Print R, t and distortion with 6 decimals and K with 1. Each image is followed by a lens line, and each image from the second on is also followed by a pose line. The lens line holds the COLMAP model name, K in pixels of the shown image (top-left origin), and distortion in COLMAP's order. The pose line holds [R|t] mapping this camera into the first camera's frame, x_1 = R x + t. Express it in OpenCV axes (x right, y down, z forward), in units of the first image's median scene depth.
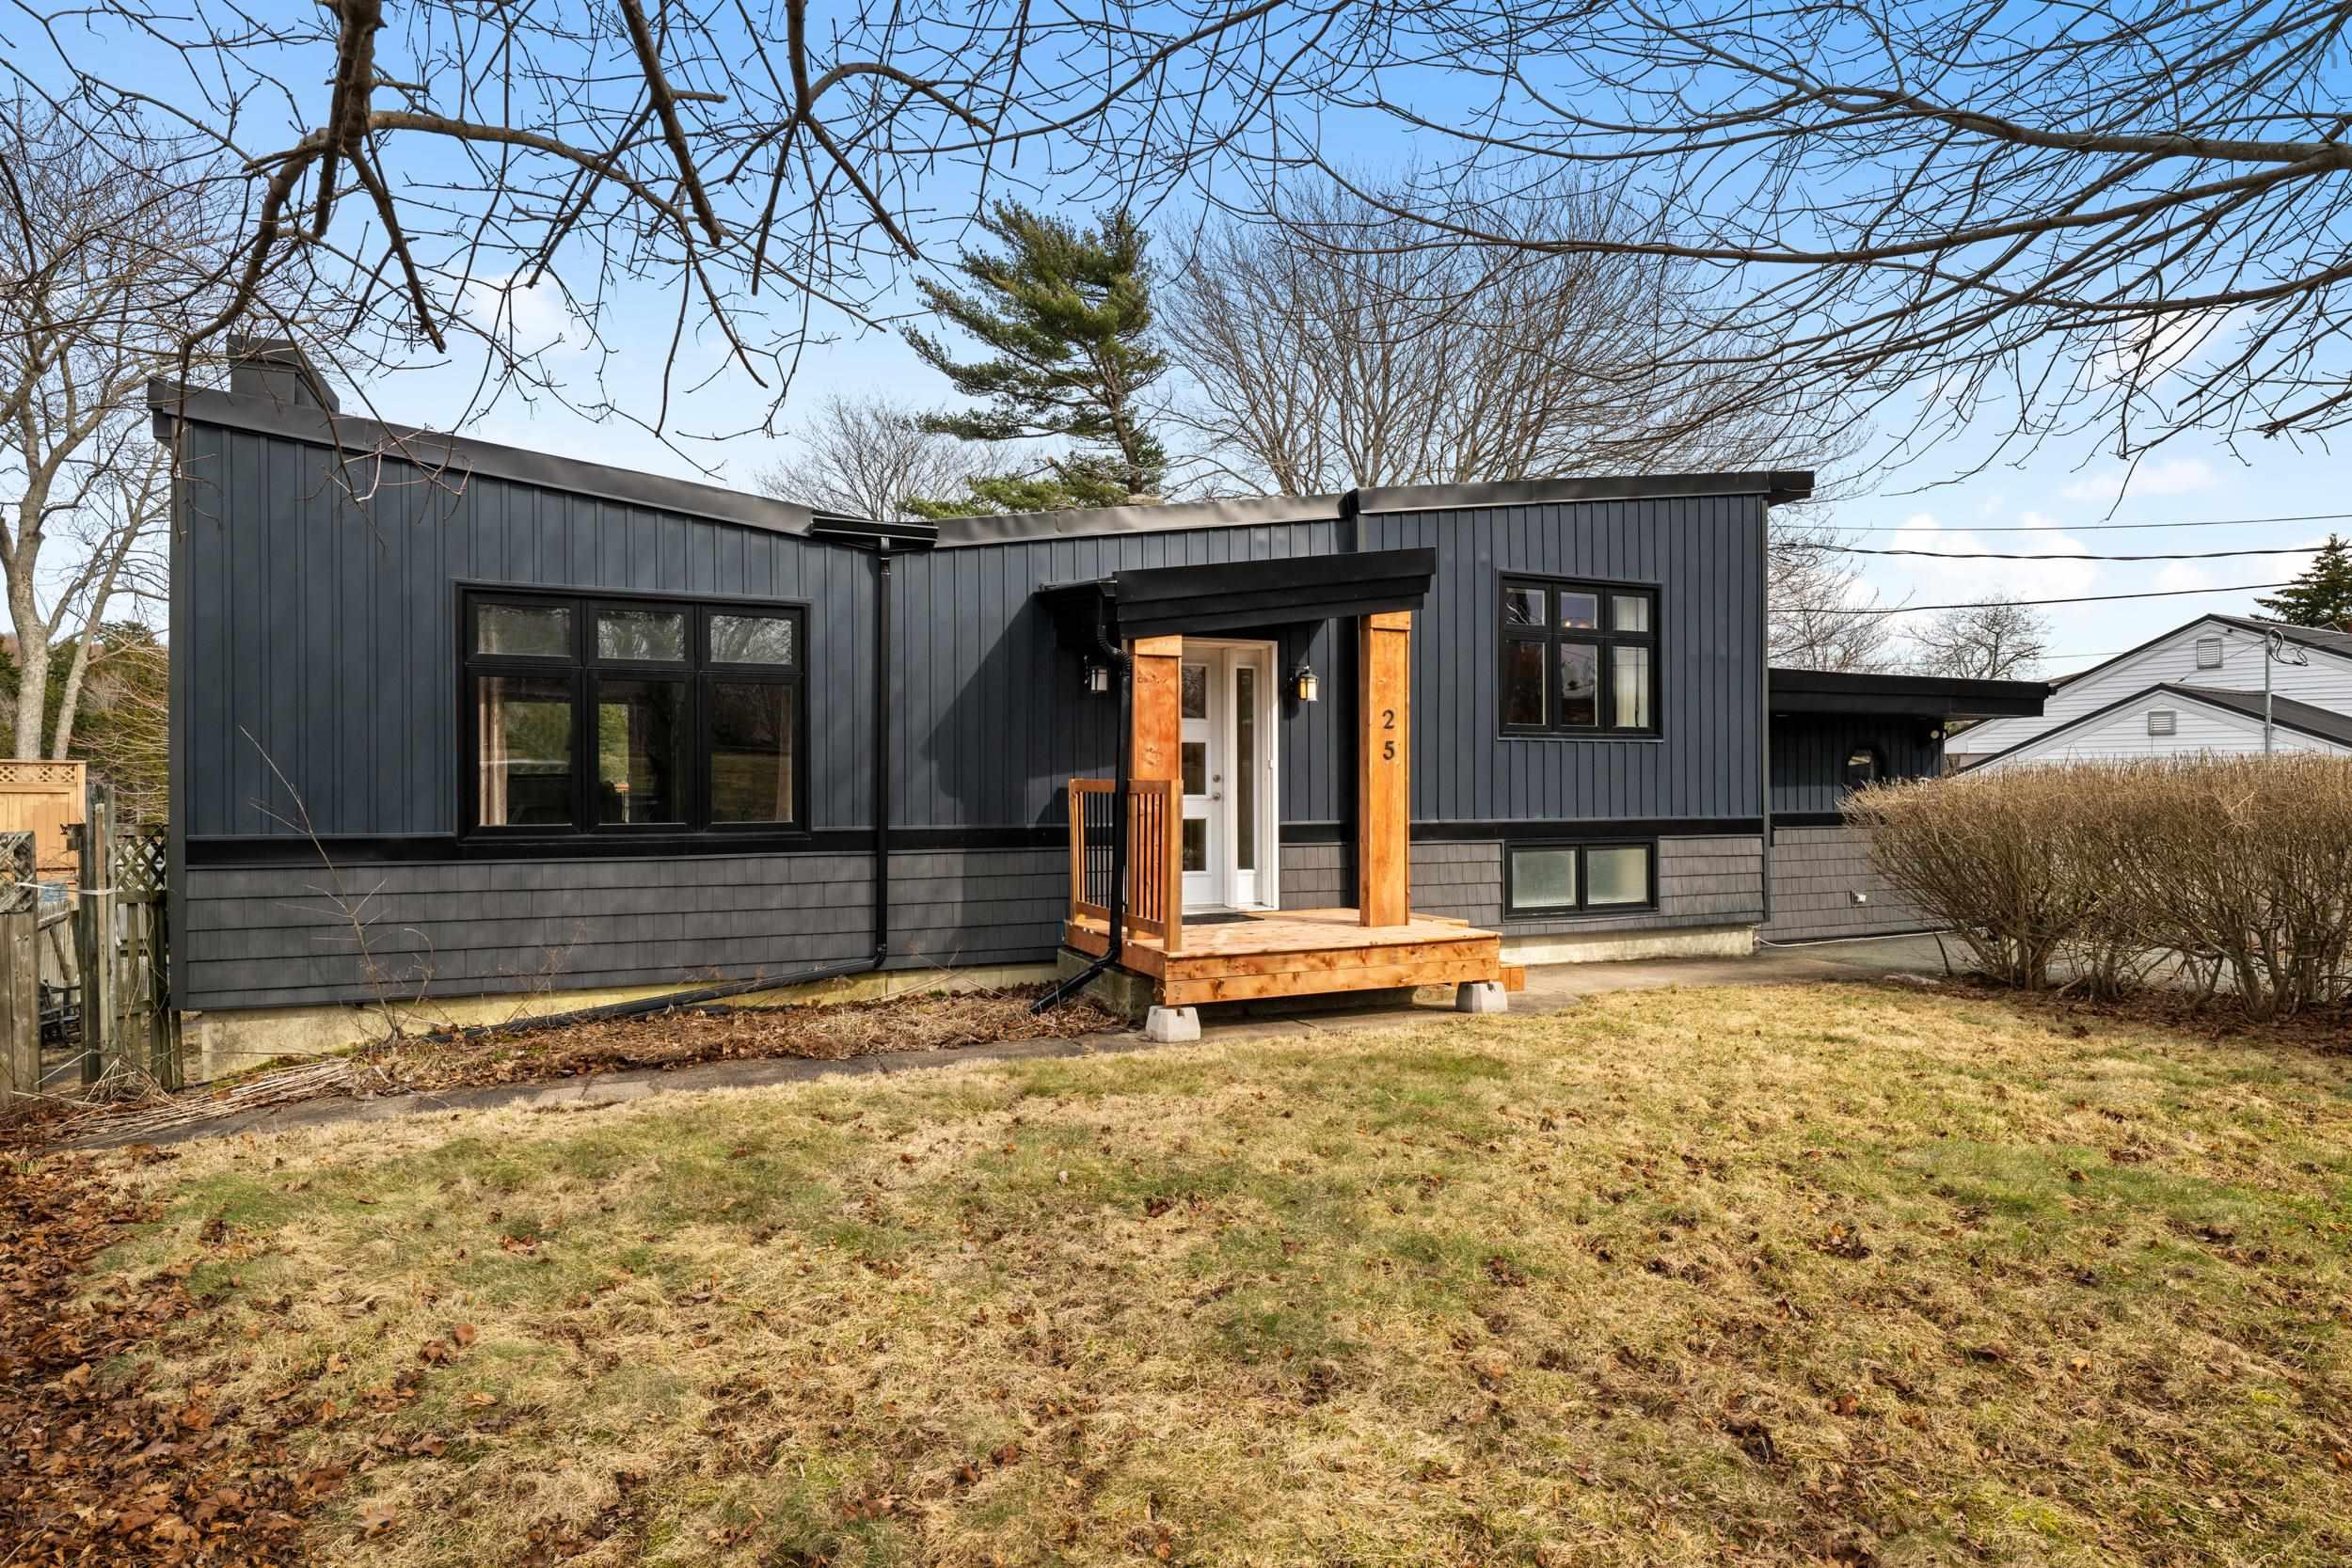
lens RADIAL K [[1309.7, 0, 1177.6], [0, 1309.7, 779.0], [0, 0, 1]] dist [-0.008956, -0.003285]
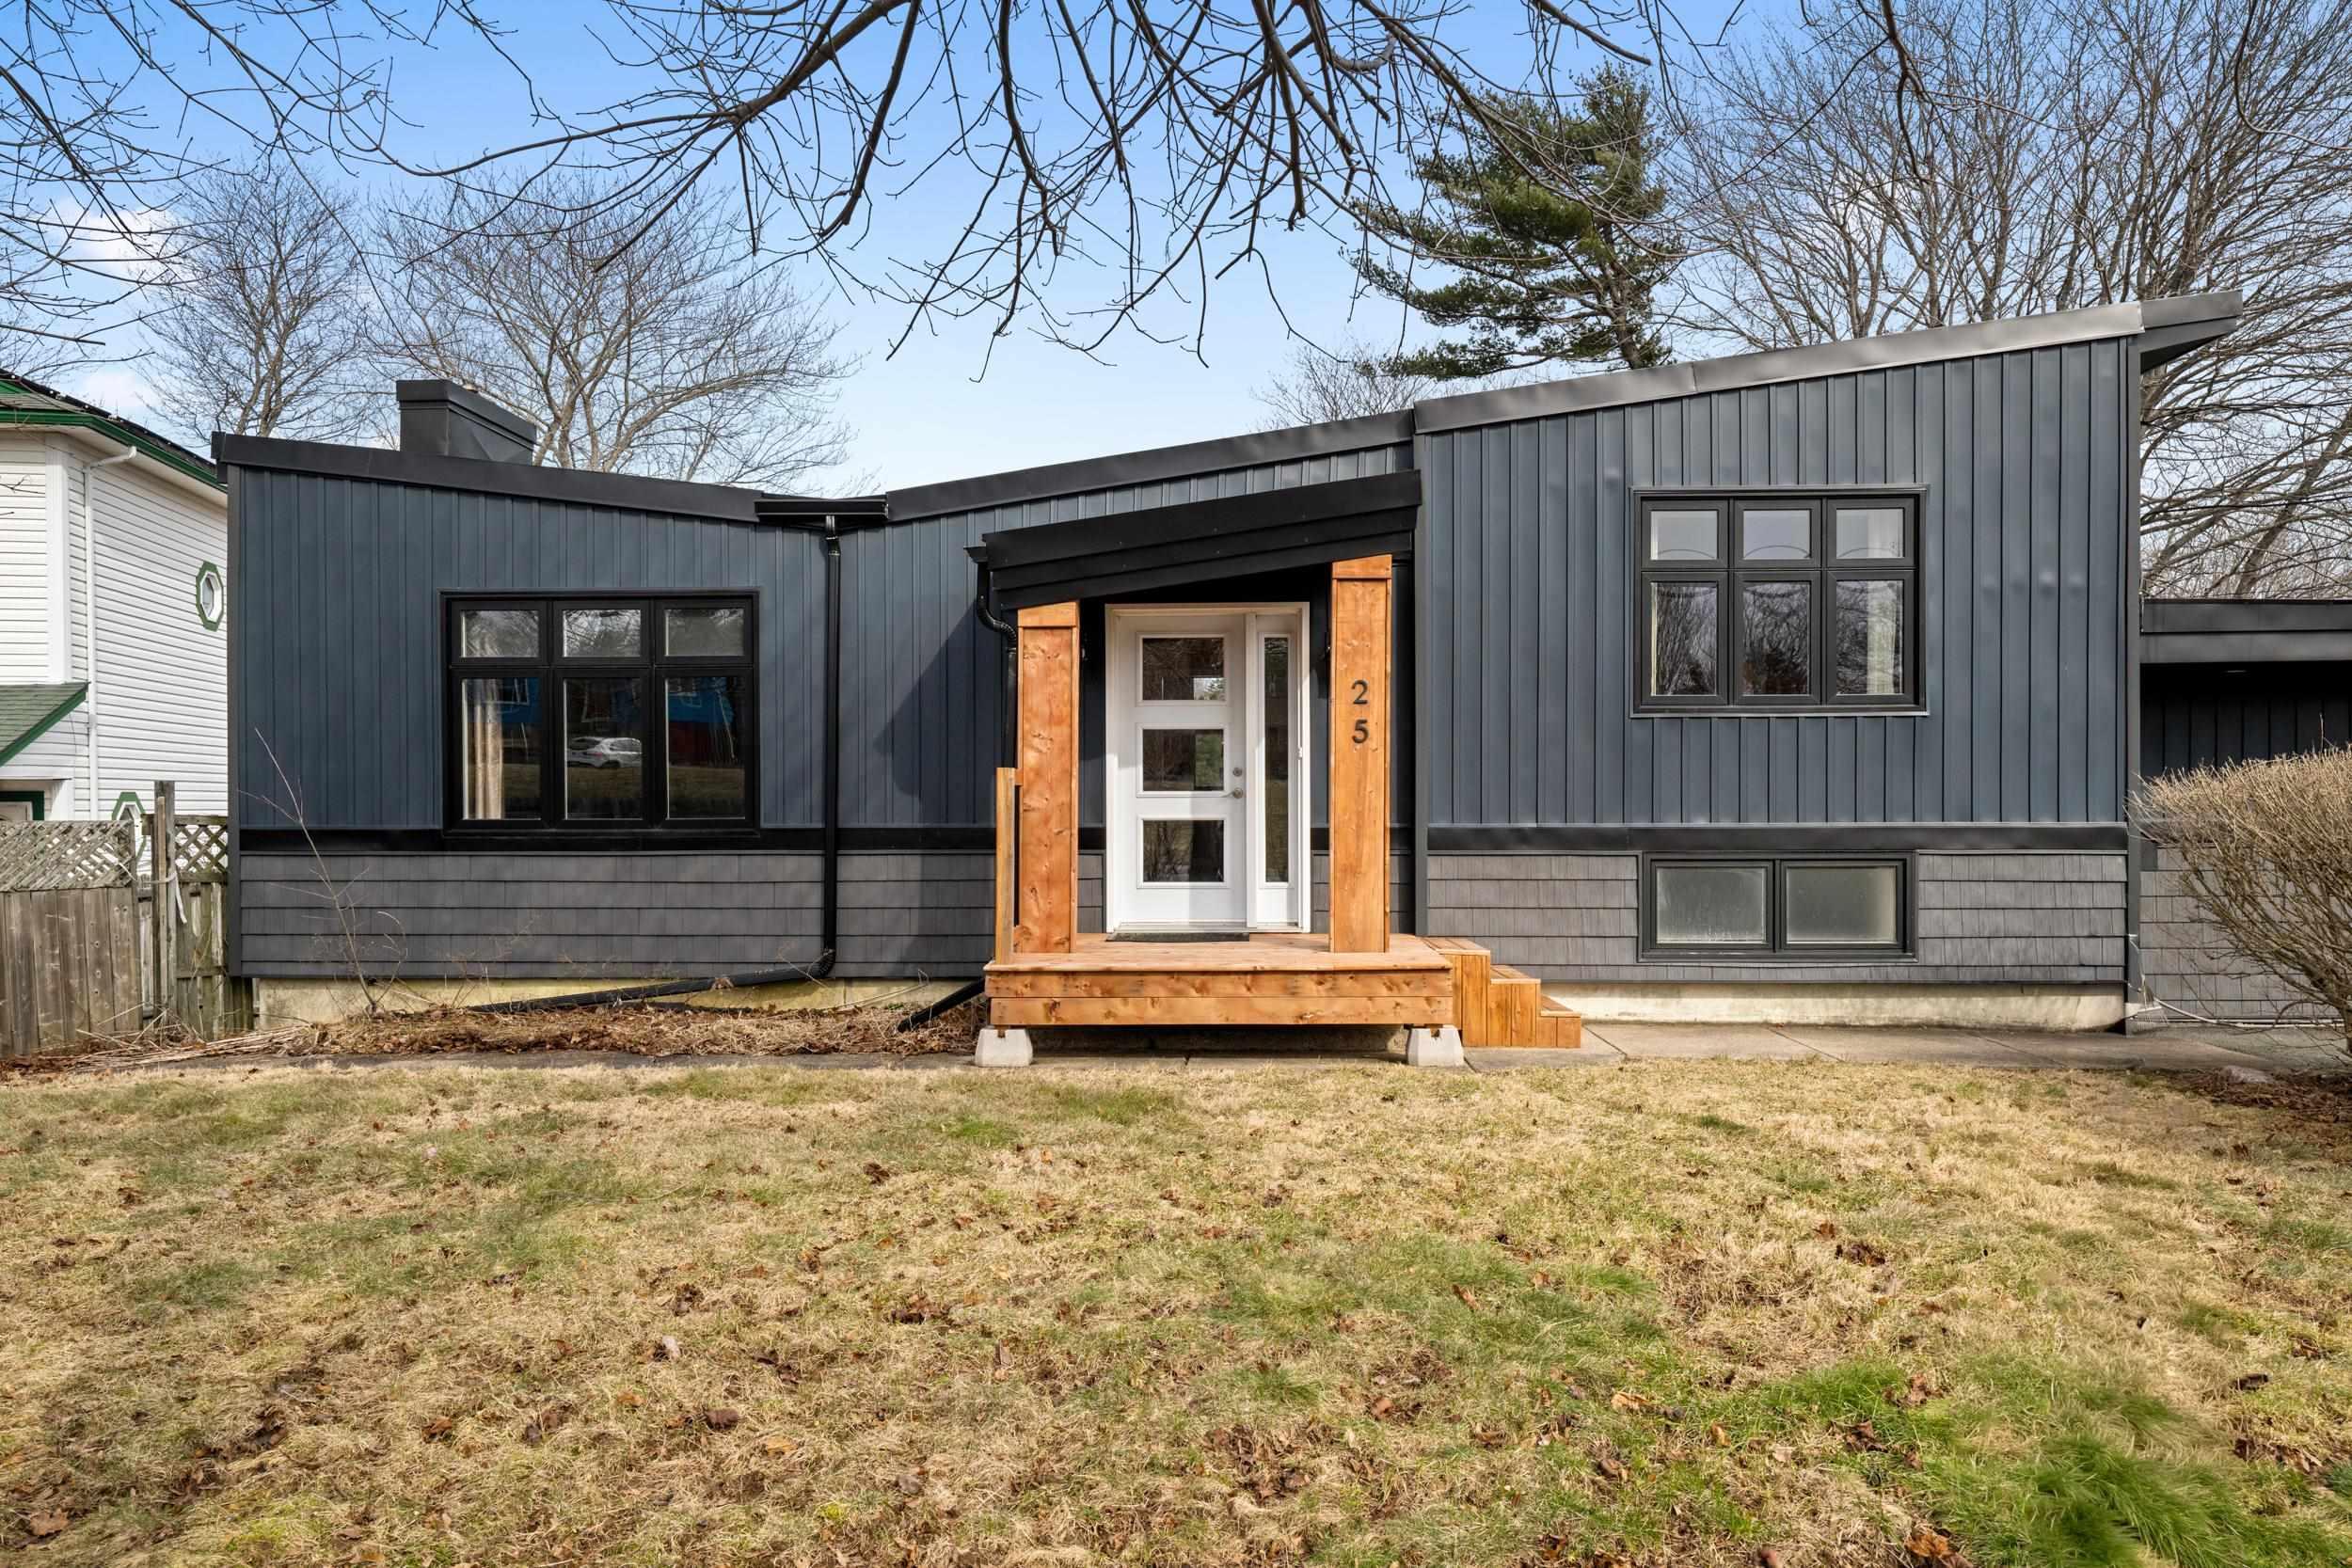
lens RADIAL K [[1590.2, 0, 1175.3], [0, 1590.2, 795.4], [0, 0, 1]] dist [-0.005750, -0.000972]
pose [[0.896751, -0.004177, -0.442516, 0.484003], [0.003624, 0.999991, -0.002094, 0.018454], [0.442521, 0.000274, 0.896758, 0.084557]]
